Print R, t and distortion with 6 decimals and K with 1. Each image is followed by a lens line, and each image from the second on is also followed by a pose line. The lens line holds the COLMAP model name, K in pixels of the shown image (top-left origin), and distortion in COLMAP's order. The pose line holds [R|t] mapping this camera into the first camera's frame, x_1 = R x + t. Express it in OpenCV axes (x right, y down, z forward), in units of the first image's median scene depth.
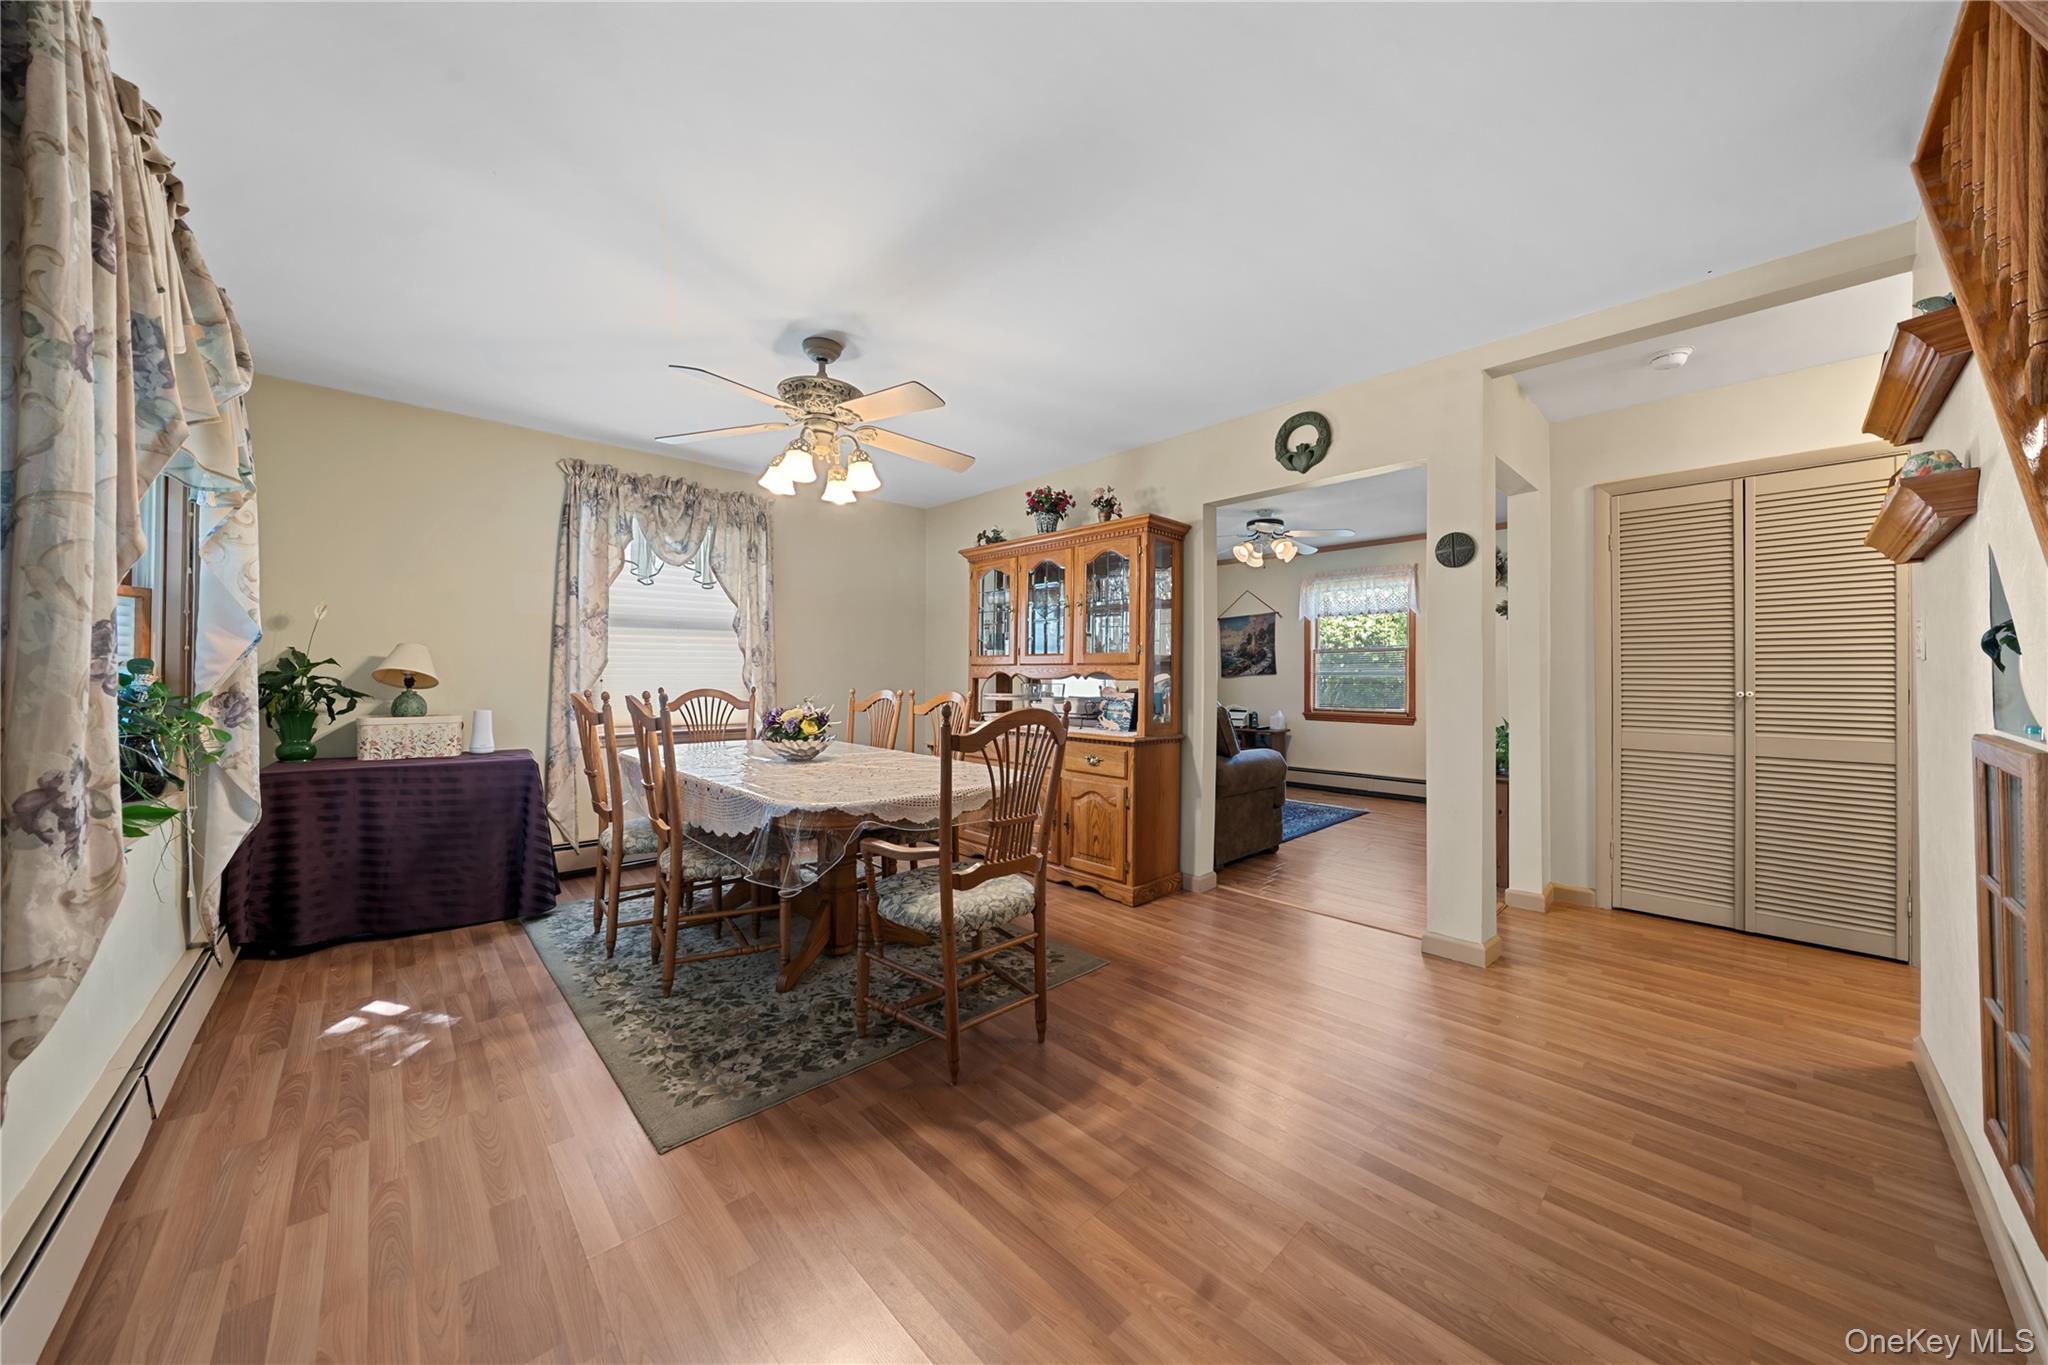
lens RADIAL K [[694.5, 0, 1005.7], [0, 694.5, 669.7], [0, 0, 1]] dist [-0.003209, -0.000014]
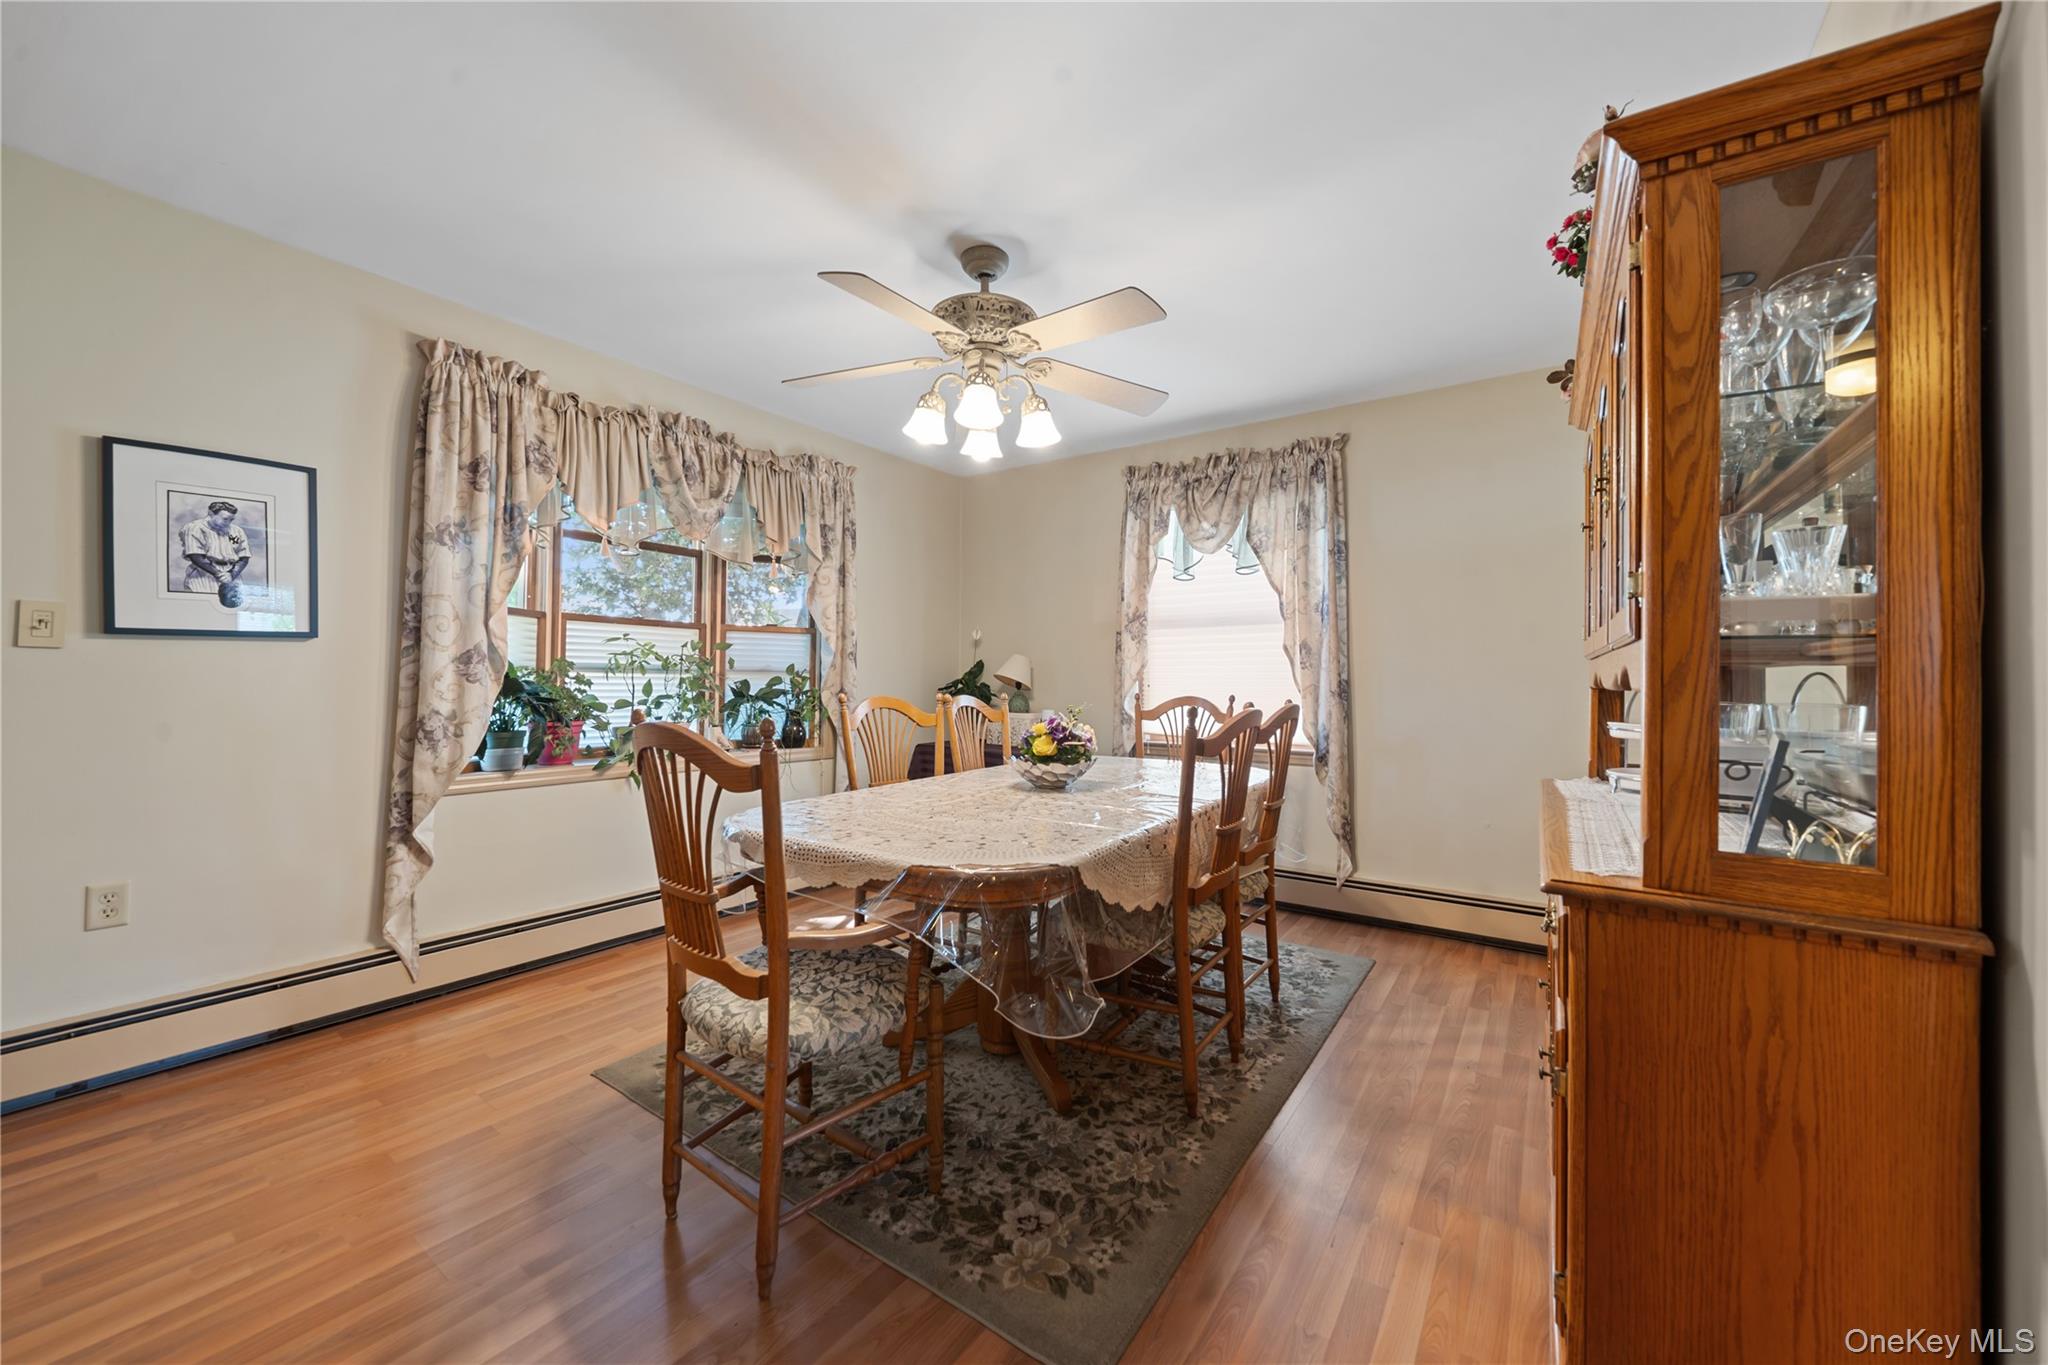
lens RADIAL K [[755.5, 0, 1045.1], [0, 755.5, 666.8], [0, 0, 1]] dist [-0.001046, -0.000151]
pose [[0.229099, -0.019542, -0.973207, 0.432611], [0.000724, 0.999802, -0.019905, 0.010157], [0.973403, 0.003856, 0.229068, 0.656333]]
